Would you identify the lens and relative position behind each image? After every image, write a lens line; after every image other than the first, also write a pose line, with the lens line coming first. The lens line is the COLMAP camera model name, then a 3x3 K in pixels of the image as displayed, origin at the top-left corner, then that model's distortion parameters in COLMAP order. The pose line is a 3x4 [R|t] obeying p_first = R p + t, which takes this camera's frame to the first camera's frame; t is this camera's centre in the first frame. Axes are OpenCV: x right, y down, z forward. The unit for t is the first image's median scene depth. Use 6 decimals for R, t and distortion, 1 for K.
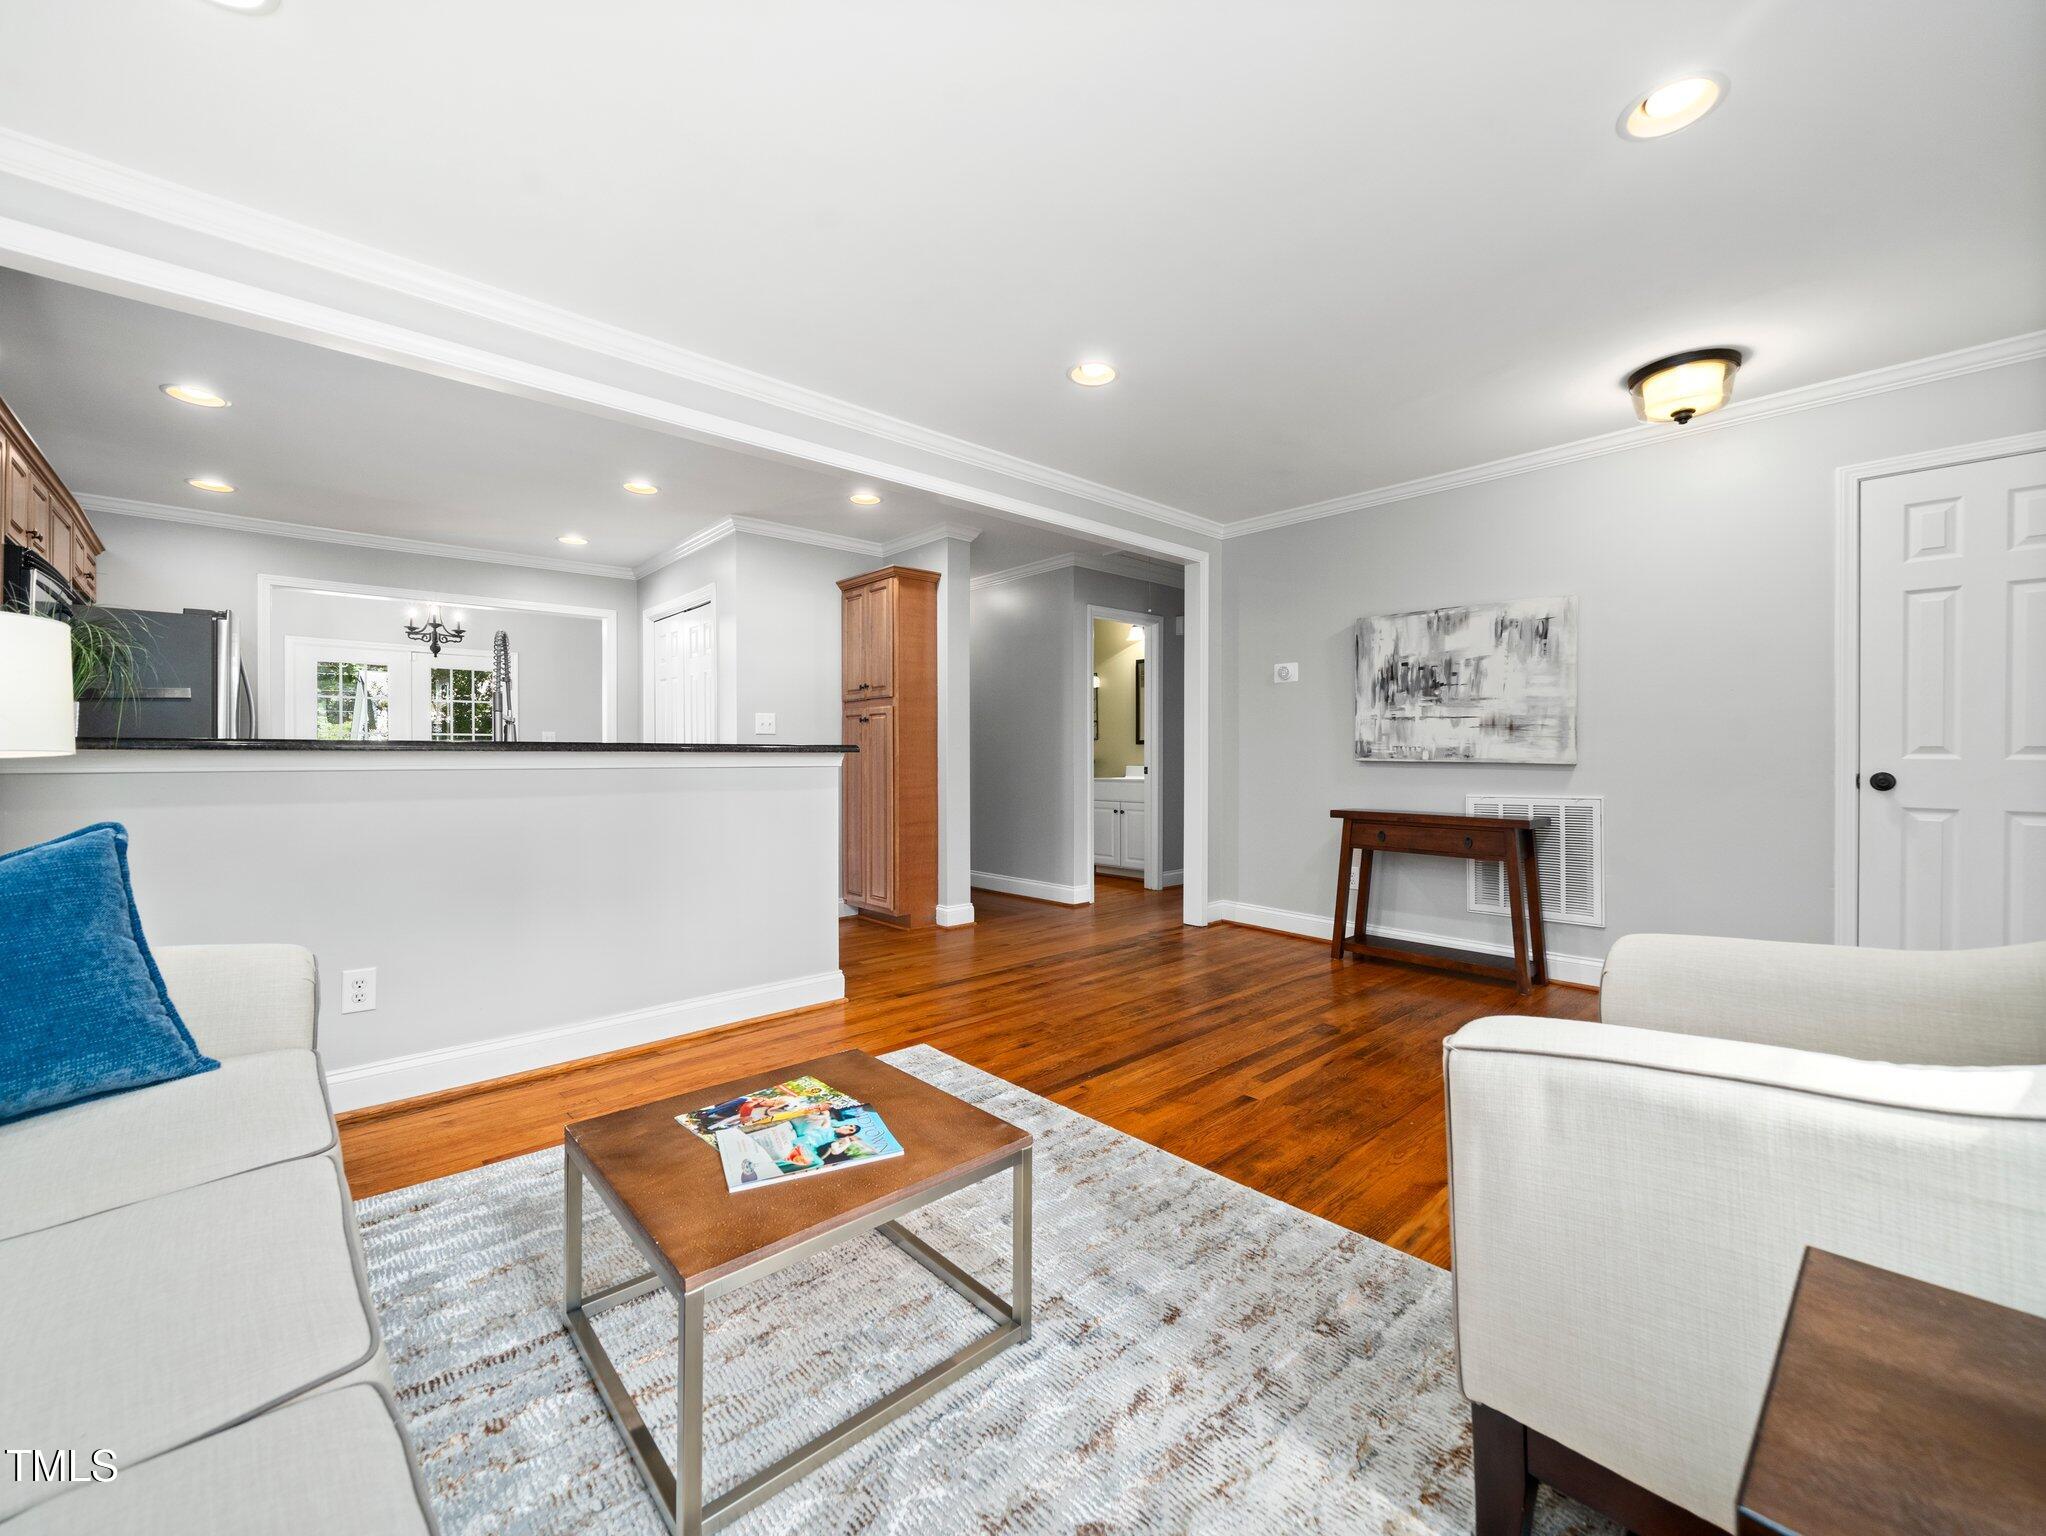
lens RADIAL K [[834.5, 0, 1023.0], [0, 834.5, 768.0], [0, 0, 1]] dist [0.000128, 0.000064]
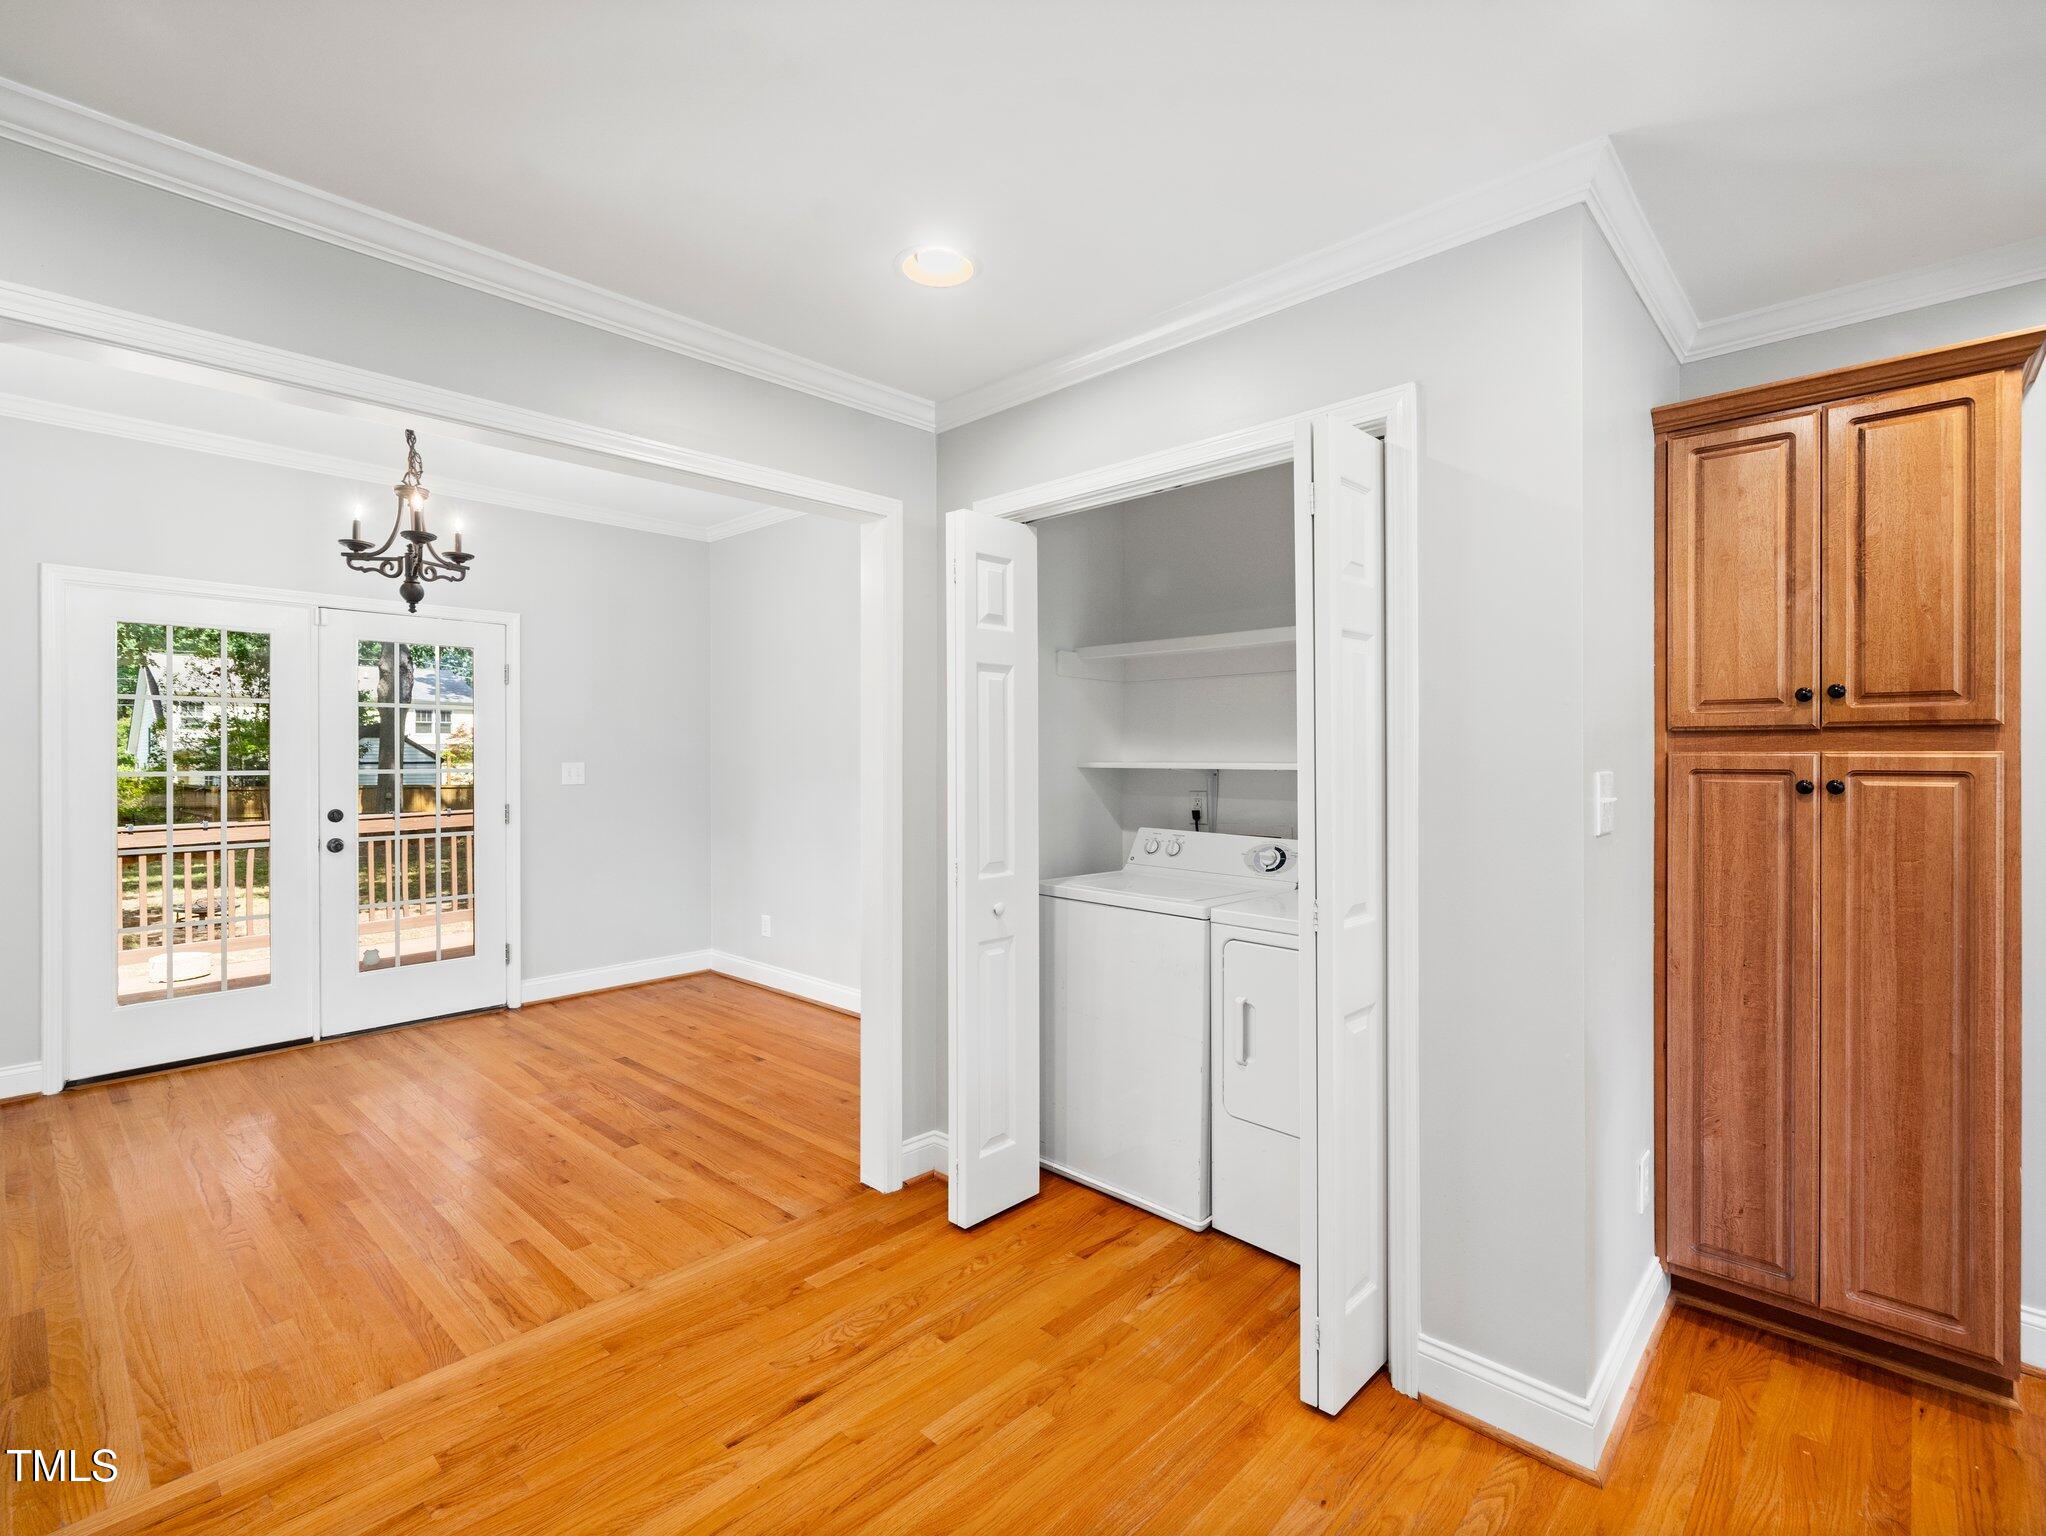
lens RADIAL K [[953.4, 0, 1023.0], [0, 953.4, 768.0], [0, 0, 1]] dist [-0.000037, -0.000111]
pose [[0.996819, 0.000474, 0.079699, -0.807957], [-0.000075, 0.999987, -0.005001, -0.091949], [-0.079701, 0.004979, 0.996806, 0.906059]]
